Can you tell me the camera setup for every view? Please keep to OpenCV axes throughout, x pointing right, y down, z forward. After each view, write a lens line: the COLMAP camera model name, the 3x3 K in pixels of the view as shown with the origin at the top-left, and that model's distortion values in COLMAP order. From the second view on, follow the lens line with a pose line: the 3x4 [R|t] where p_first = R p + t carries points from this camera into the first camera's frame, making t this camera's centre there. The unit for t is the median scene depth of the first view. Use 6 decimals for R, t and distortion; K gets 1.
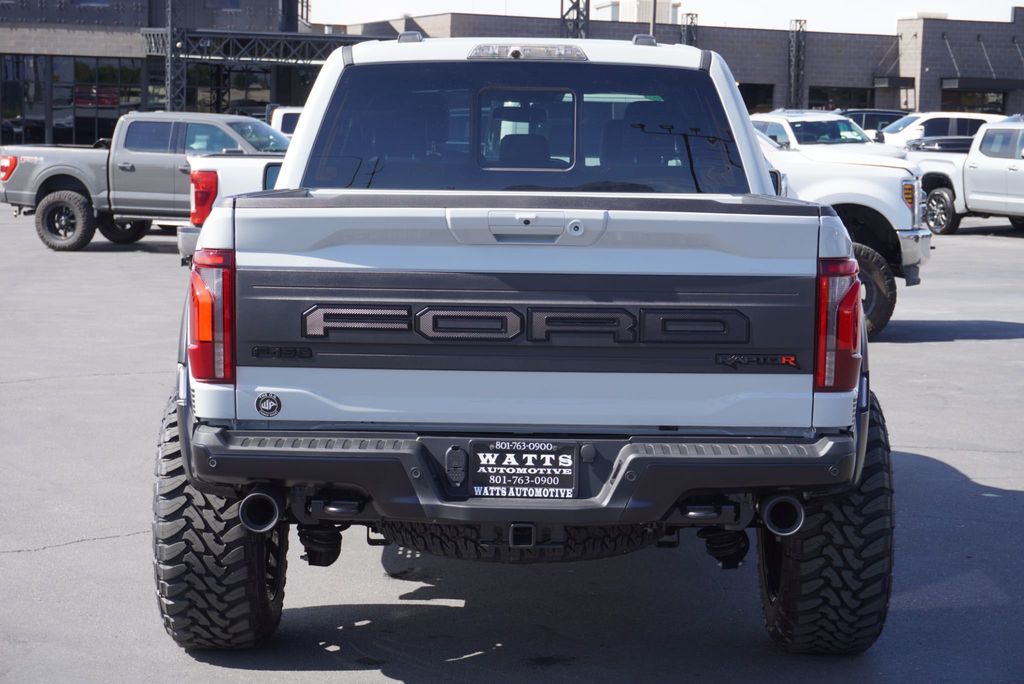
lens RADIAL K [[2071.5, 0, 511.7], [0, 2071.5, 344.4], [0, 0, 1]] dist [0.130487, 0.000000]
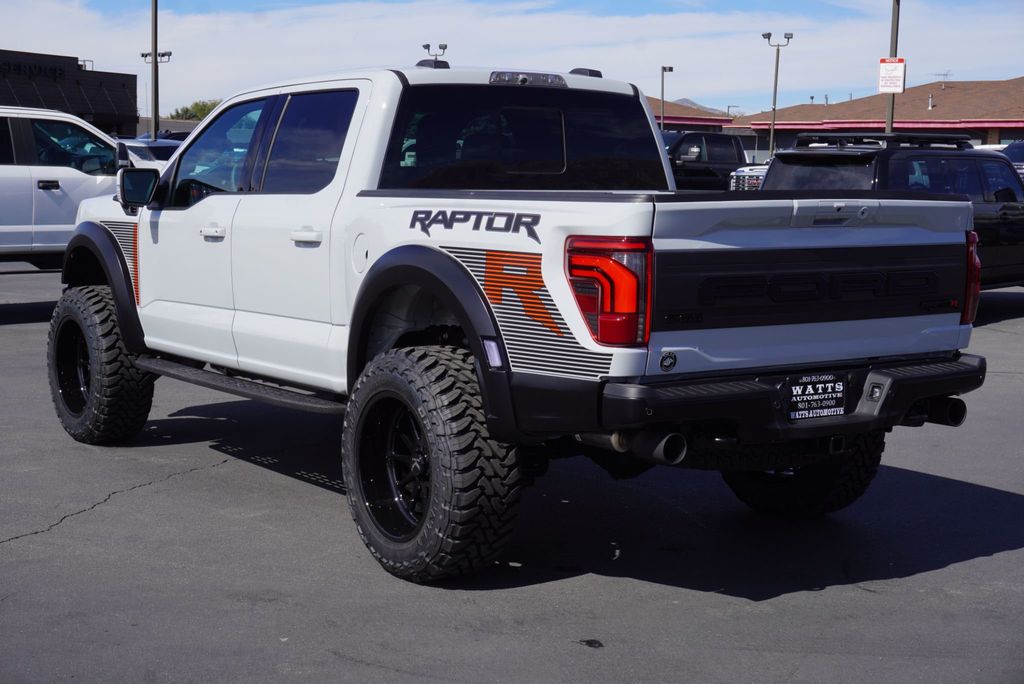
lens RADIAL K [[1604.4, 0, 511.3], [0, 1604.4, 337.9], [0, 0, 1]] dist [0.036961, 0.000000]
pose [[0.806551, -0.064626, 0.587621, -0.673312], [0.055220, 0.997897, 0.033954, -0.020271], [-0.588579, 0.005063, 0.808424, 0.251712]]
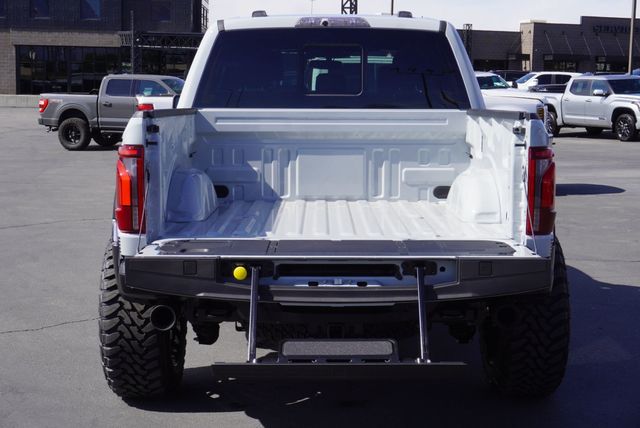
lens RADIAL K [[1076.4, 0, 319.8], [0, 1076.4, 213.3], [0, 0, 1]] dist [0.076560, 0.000000]
pose [[0.999946, -0.009817, 0.003322, -0.007457], [0.009767, 0.999844, 0.014737, -0.005464], [-0.003466, -0.014704, 0.999886, 0.185636]]
